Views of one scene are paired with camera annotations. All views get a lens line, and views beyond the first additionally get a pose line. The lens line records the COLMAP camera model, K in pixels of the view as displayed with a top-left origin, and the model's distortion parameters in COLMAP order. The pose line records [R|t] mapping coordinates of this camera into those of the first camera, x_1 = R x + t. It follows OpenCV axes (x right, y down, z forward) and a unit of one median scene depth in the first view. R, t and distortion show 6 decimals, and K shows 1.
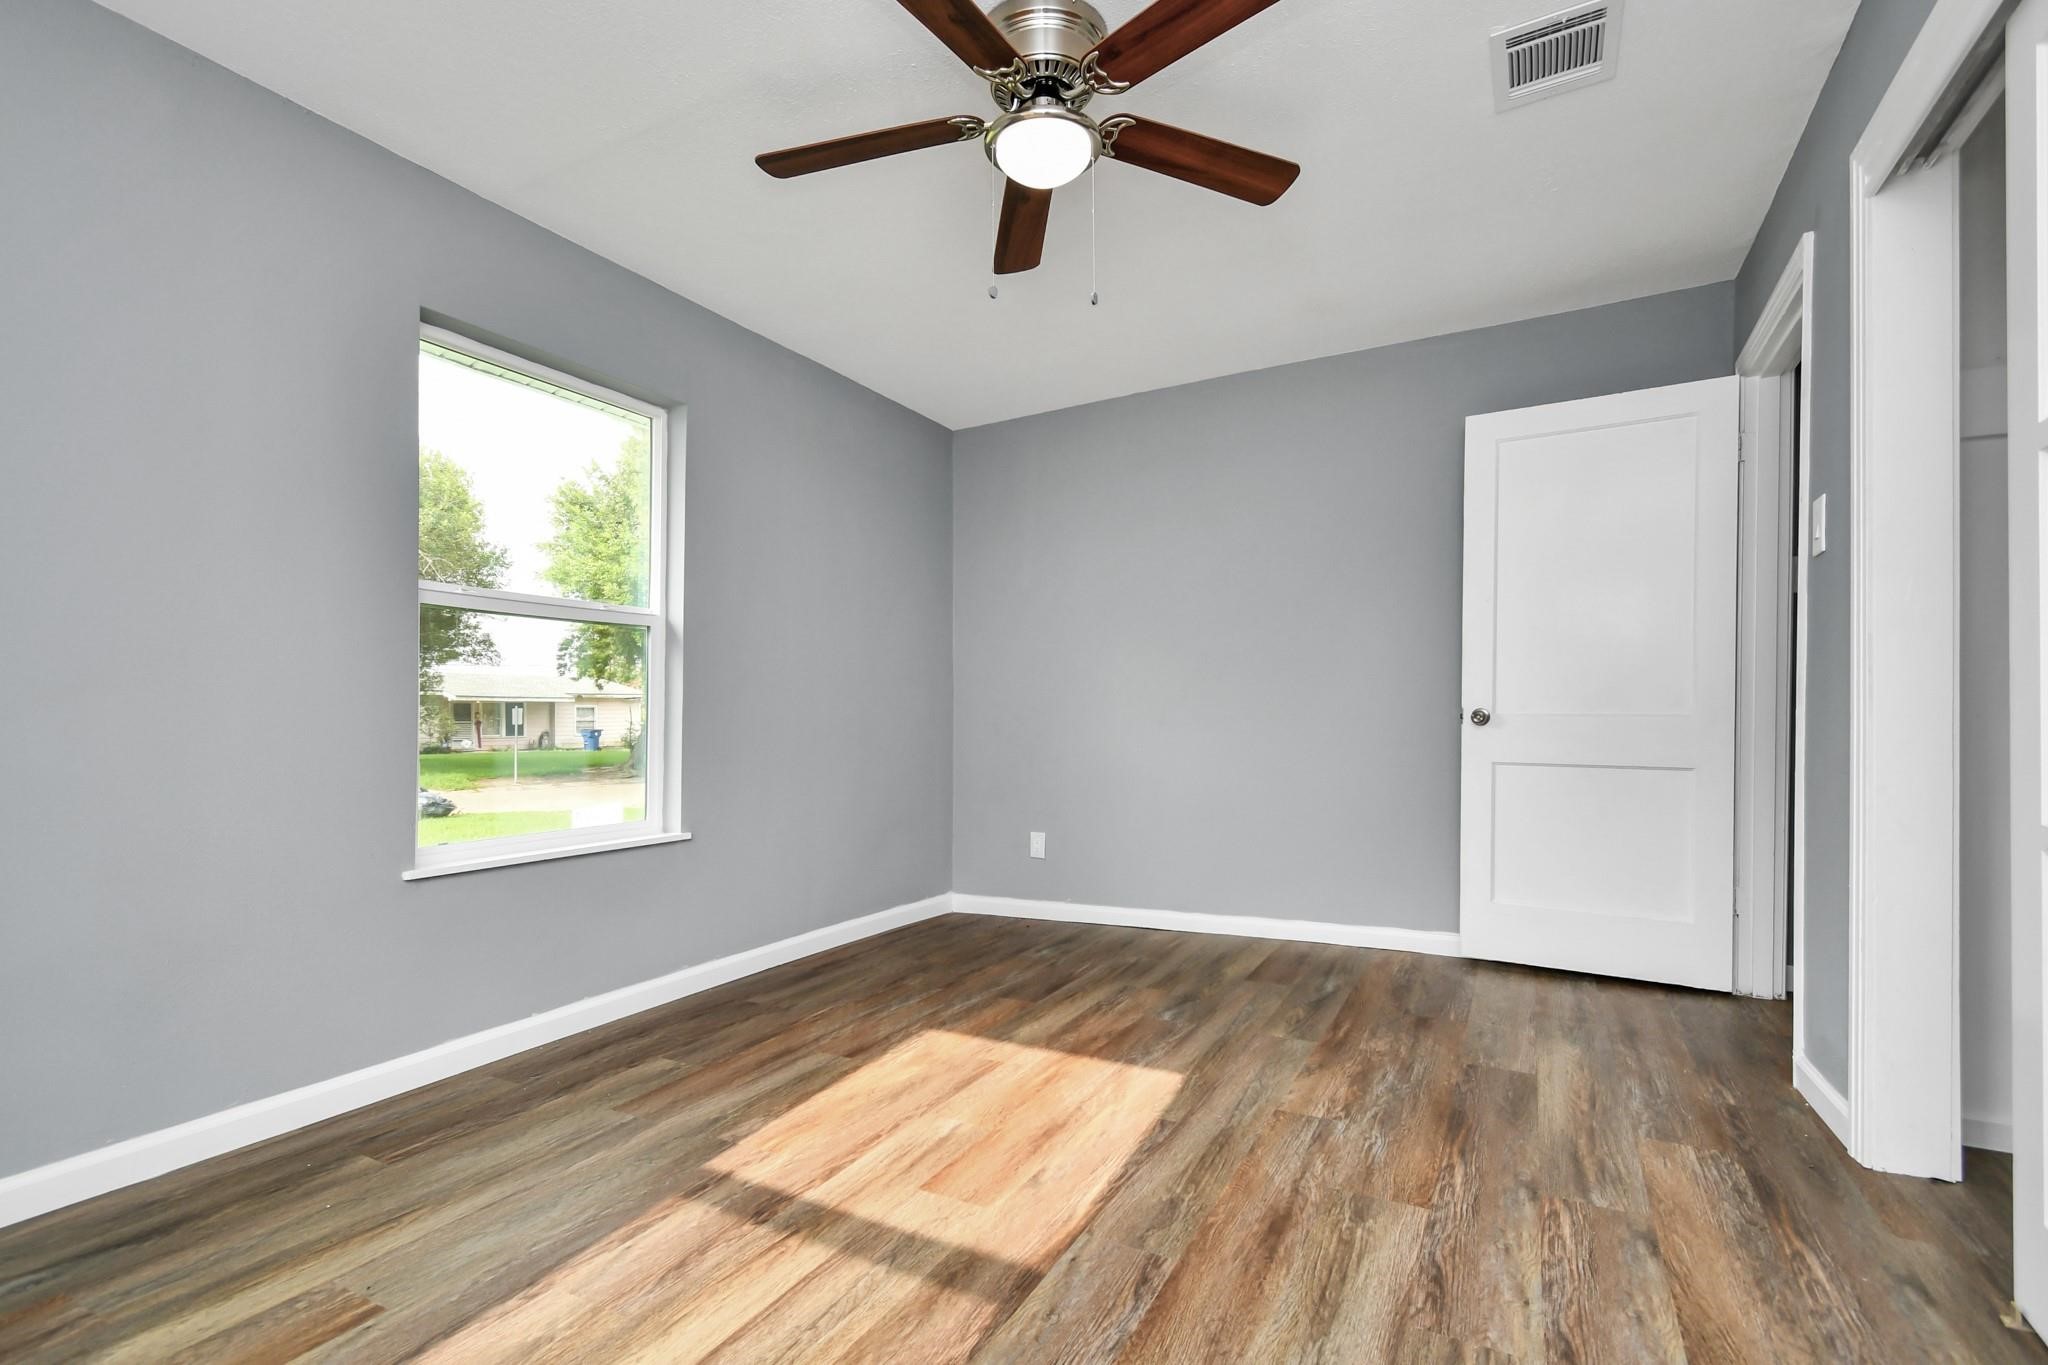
lens RADIAL K [[916.2, 0, 1010.7], [0, 916.2, 691.9], [0, 0, 1]] dist [0.012042, -0.000374]
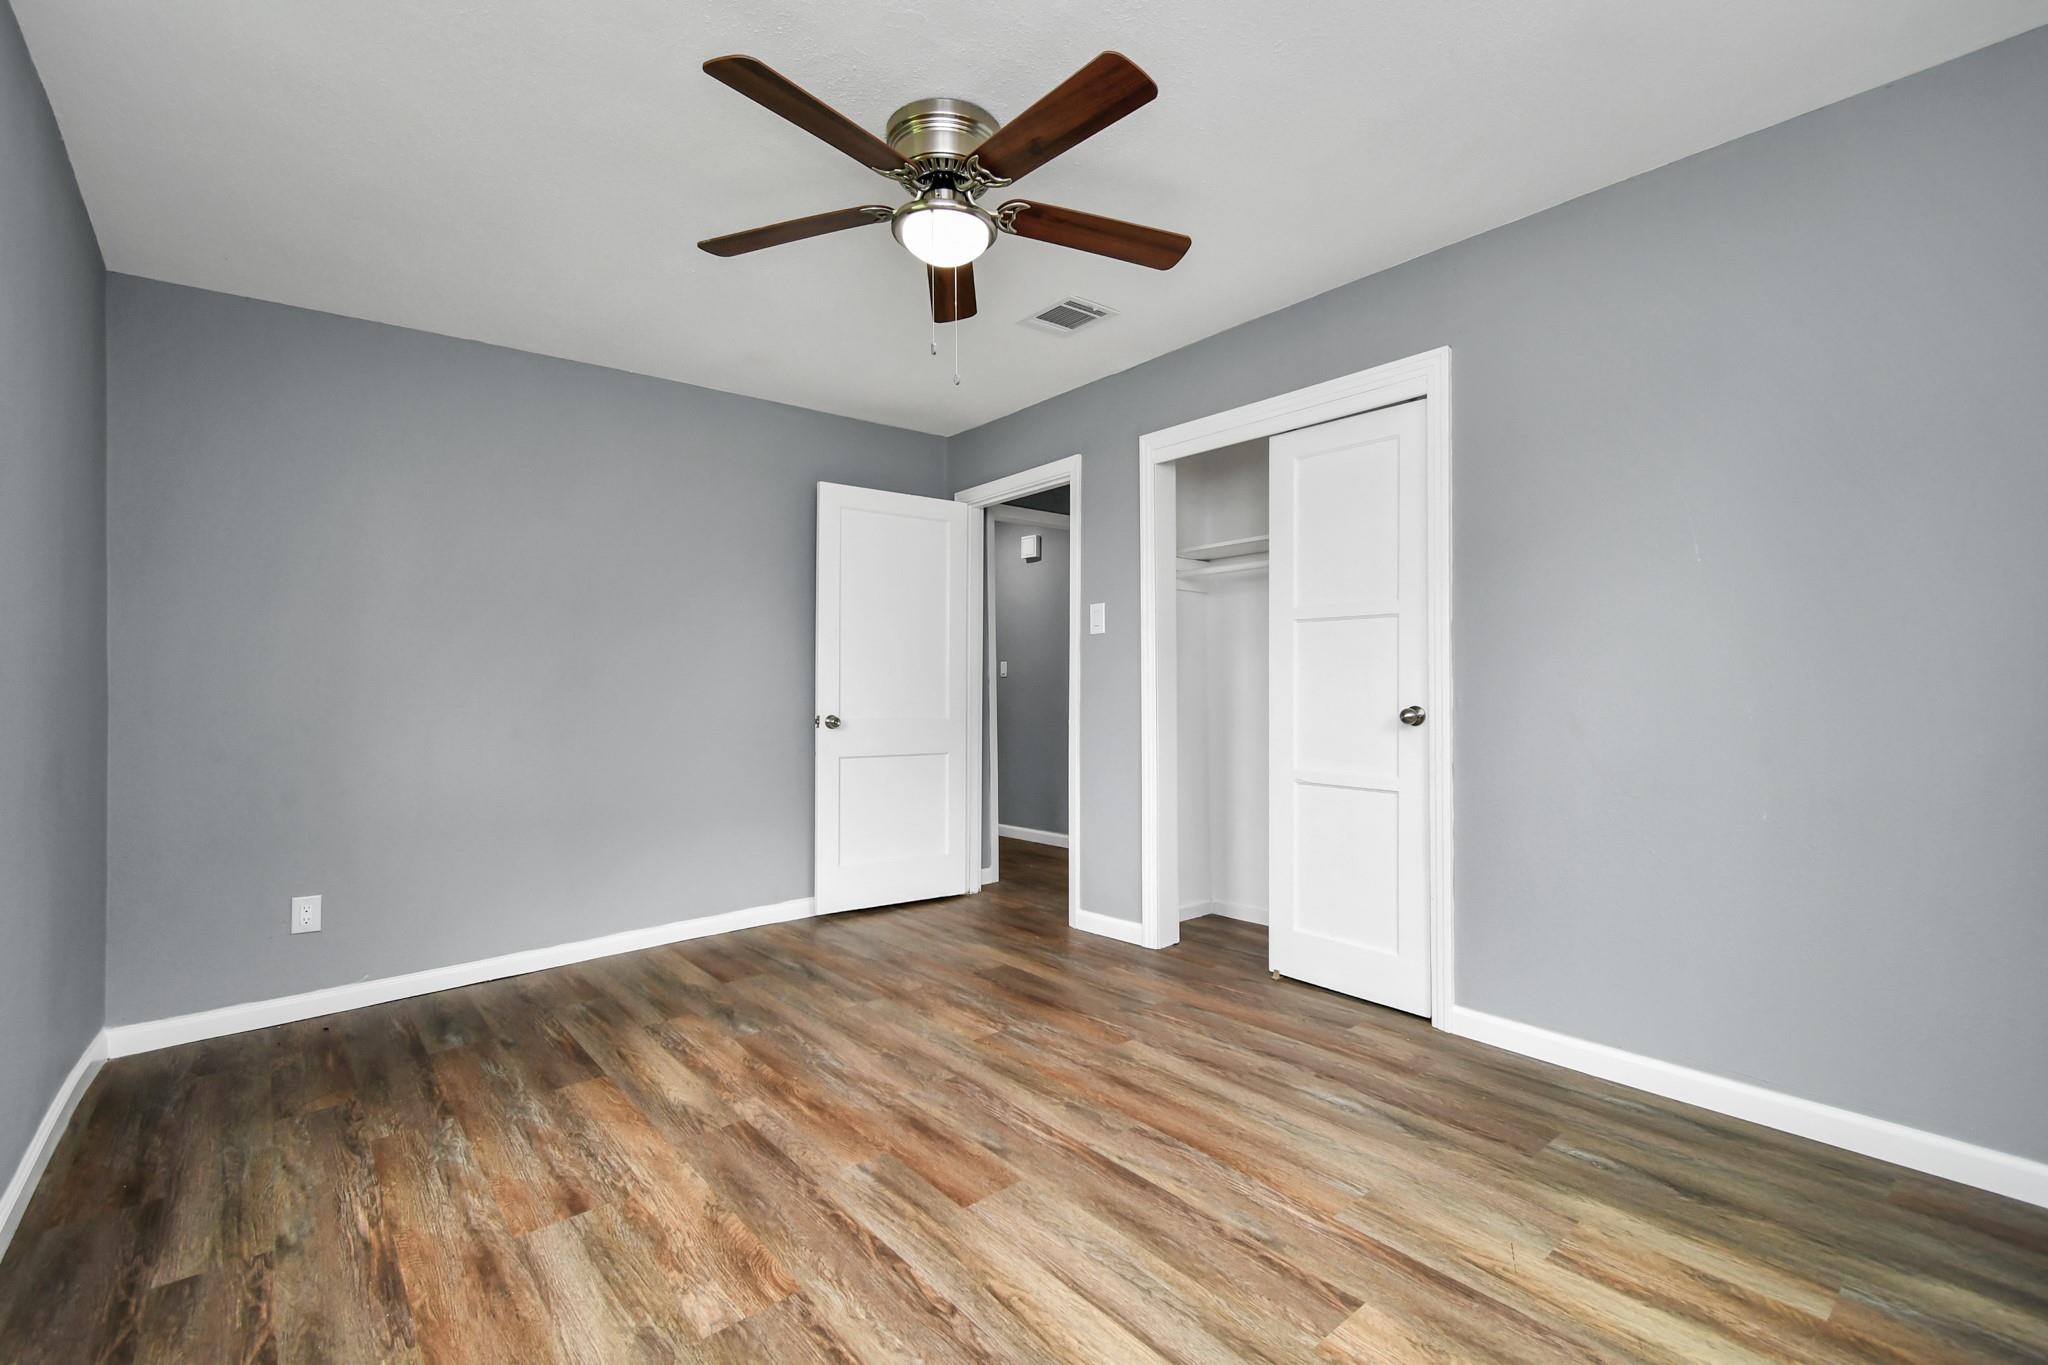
lens RADIAL K [[916.2, 0, 1010.7], [0, 916.2, 691.9], [0, 0, 1]] dist [0.012042, -0.000374]
pose [[0.361220, 0.005777, 0.932463, -0.722001], [-0.023505, 0.999719, 0.002912, -0.028205], [-0.932184, -0.022969, 0.361255, 0.409729]]
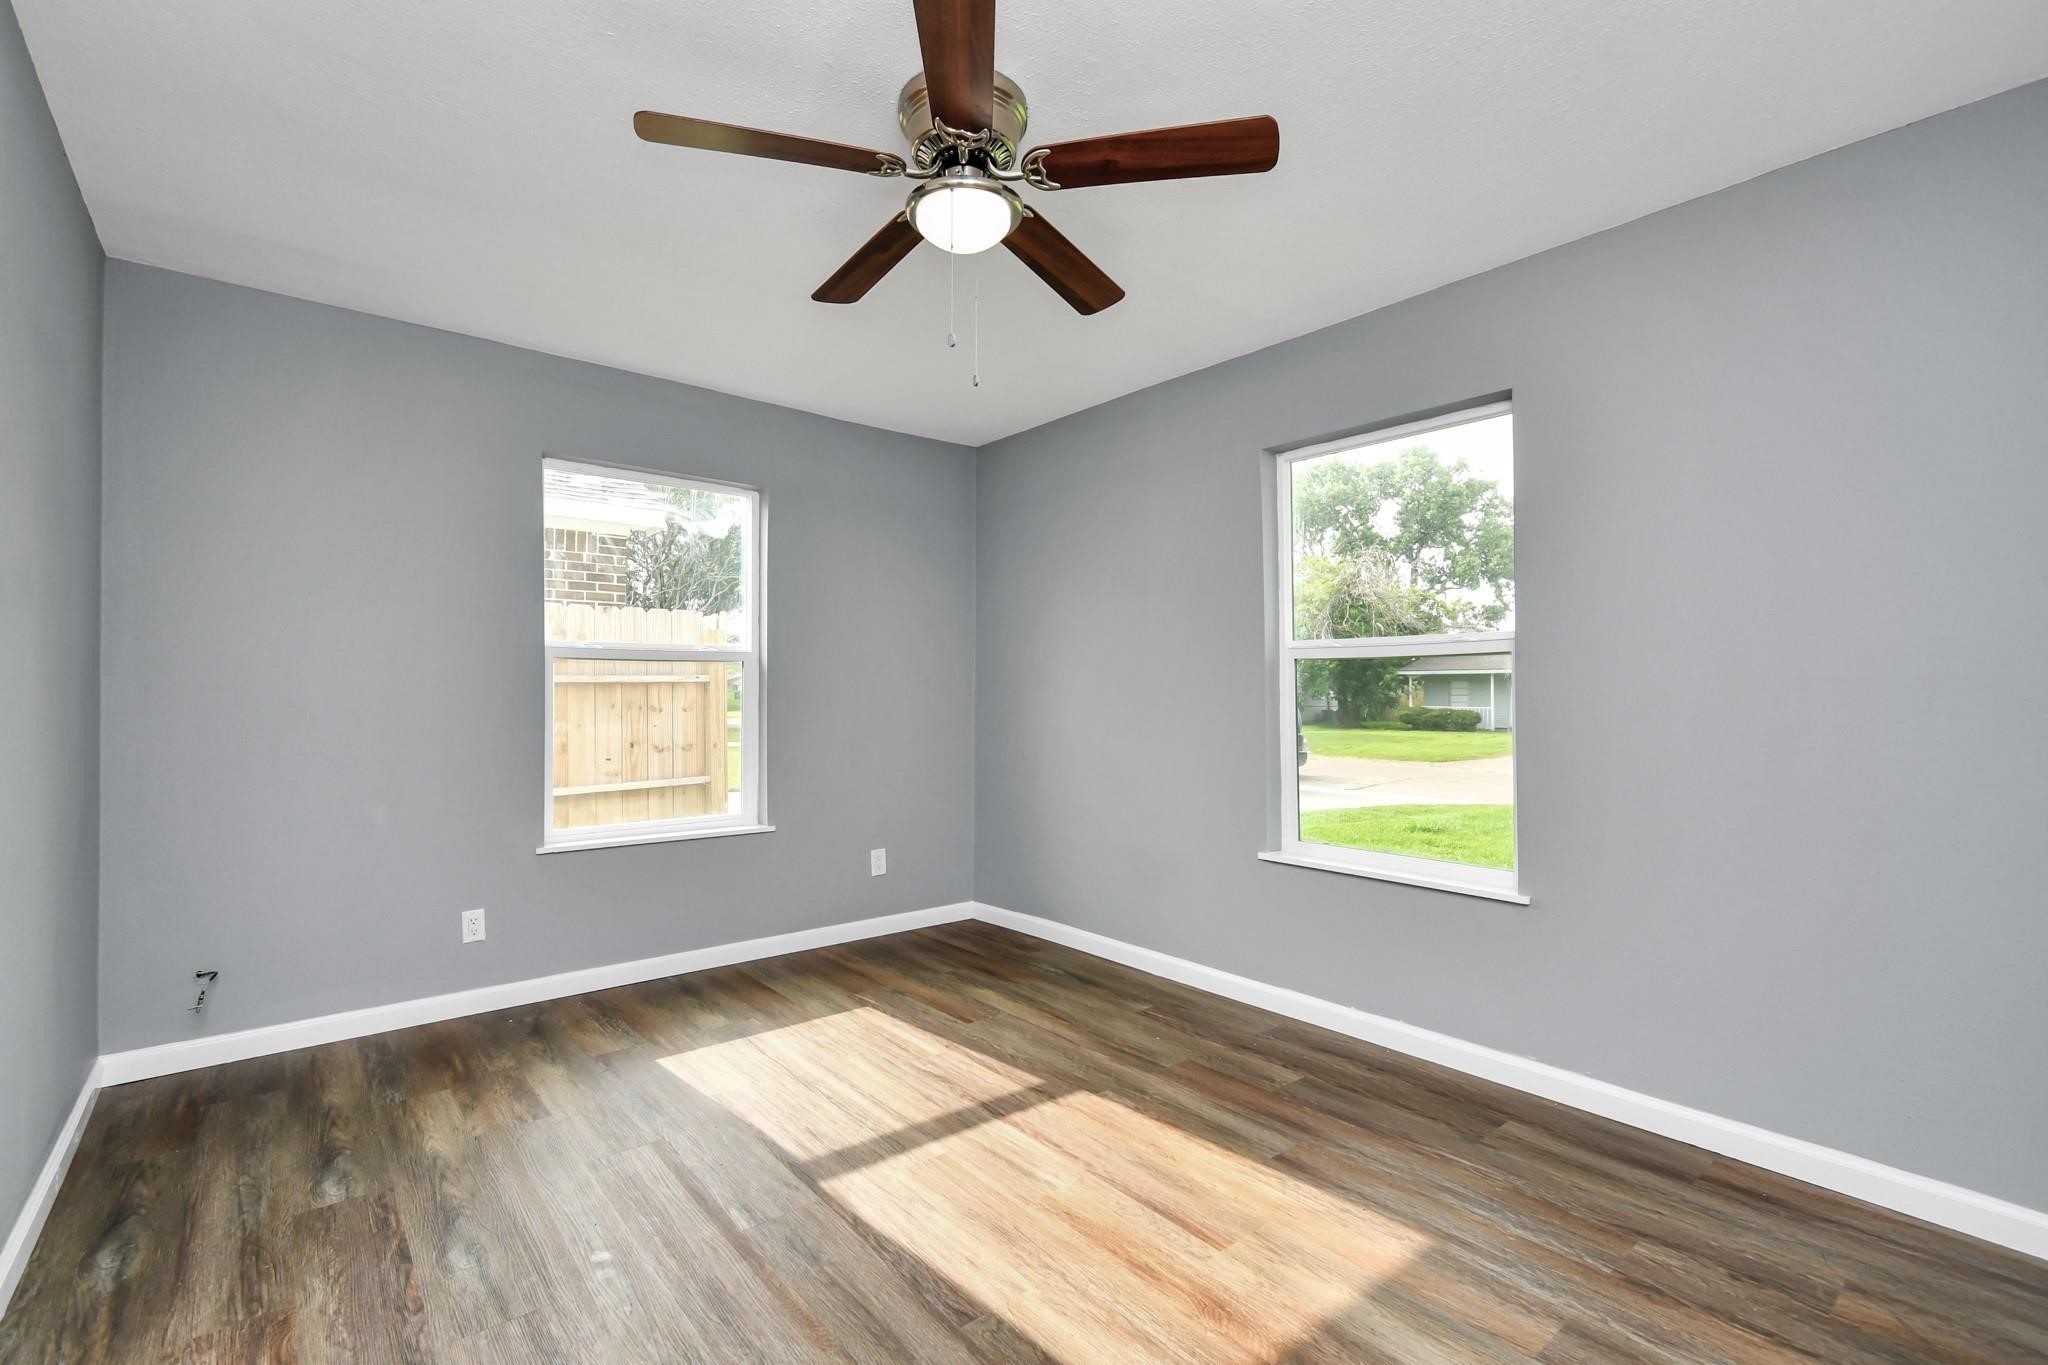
lens RADIAL K [[916.2, 0, 1010.7], [0, 916.2, 691.9], [0, 0, 1]] dist [0.012042, -0.000374]
pose [[-0.366668, 0.007711, -0.930320, 0.705114], [0.031522, 0.999494, -0.004140, -0.047040], [0.929818, -0.030844, -0.366725, 1.068073]]
